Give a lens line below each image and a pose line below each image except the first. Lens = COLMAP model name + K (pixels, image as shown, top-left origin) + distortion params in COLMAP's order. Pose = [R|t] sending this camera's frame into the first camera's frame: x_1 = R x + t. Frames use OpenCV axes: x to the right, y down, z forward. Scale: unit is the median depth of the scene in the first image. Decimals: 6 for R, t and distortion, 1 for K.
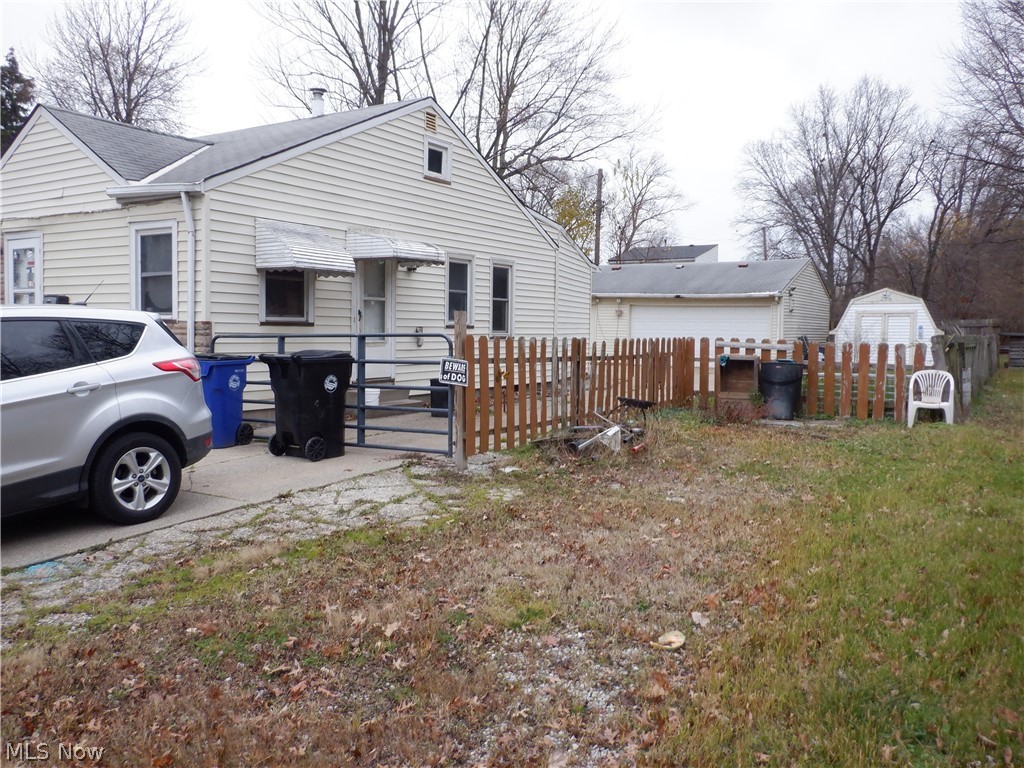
lens RADIAL K [[817.2, 0, 512.0], [0, 817.2, 384.0], [0, 0, 1]] dist [-0.005056, -0.002941]
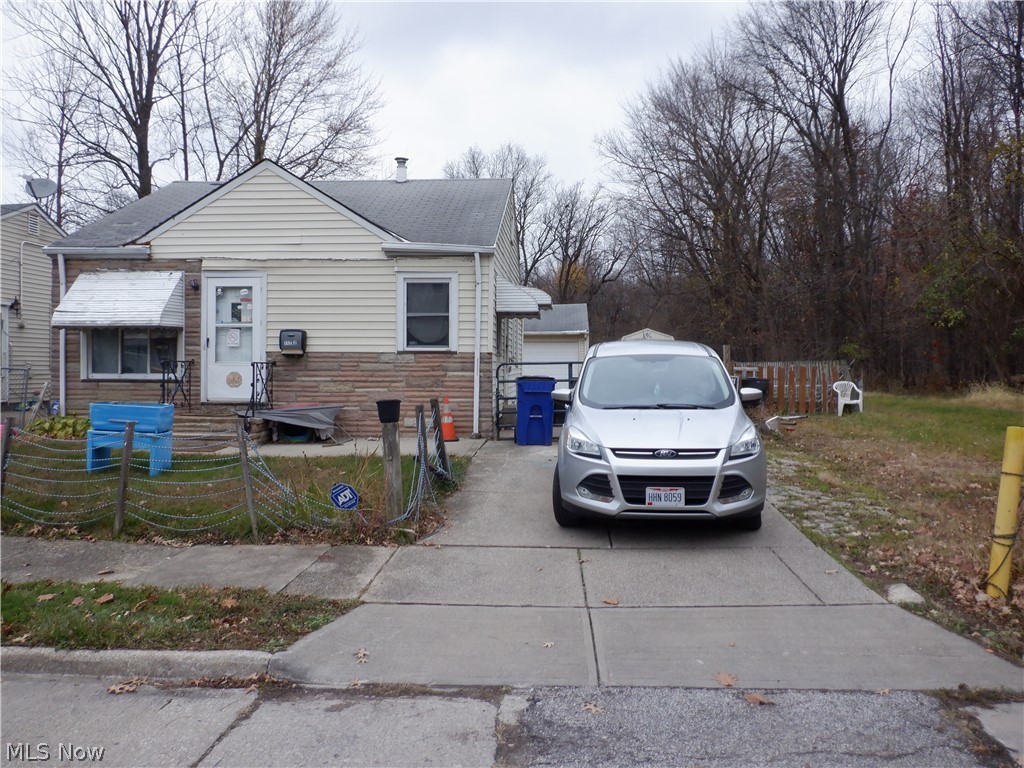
lens RADIAL K [[838.4, 0, 512.0], [0, 838.4, 384.0], [0, 0, 1]] dist [0.008069, 0.002679]
pose [[0.874974, -0.018422, 0.483819, -0.928282], [0.039867, 0.998624, -0.034075, 0.019845], [-0.482526, 0.049103, 0.874504, -0.174106]]
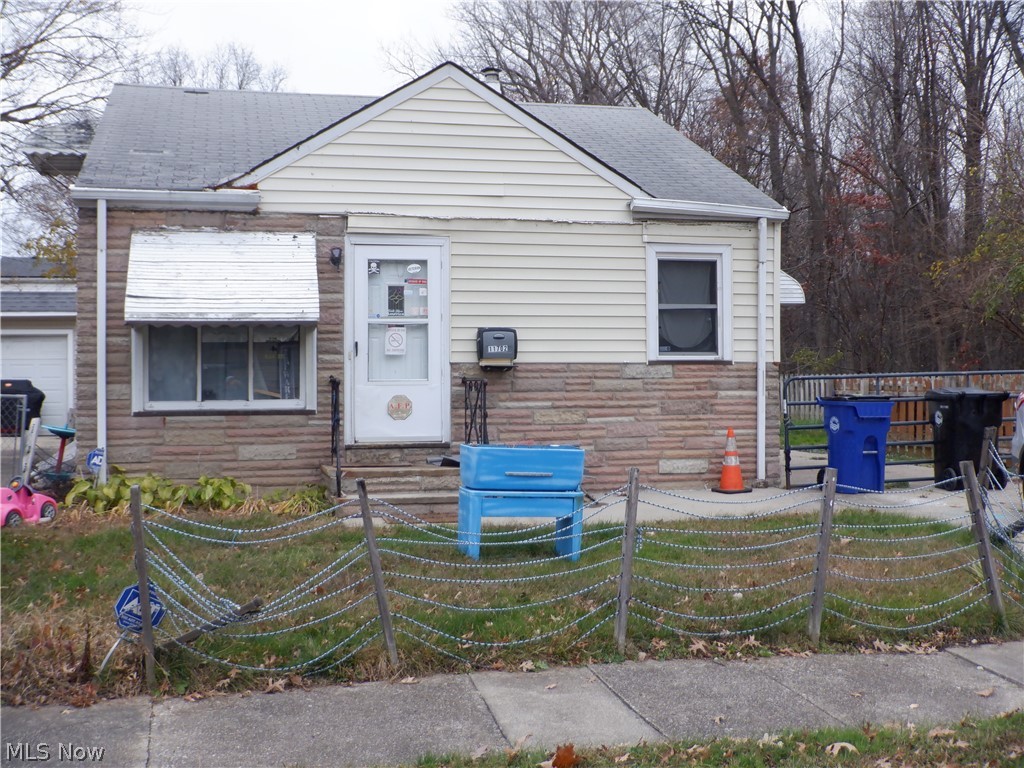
lens RADIAL K [[1266.9, 0, 512.0], [0, 1266.9, 384.0], [0, 0, 1]] dist [-0.024161, -0.011560]
pose [[0.680863, -0.017232, 0.732208, -1.493932], [0.066094, 0.997090, -0.037994, -0.016691], [-0.729422, 0.074263, 0.680021, 0.244526]]
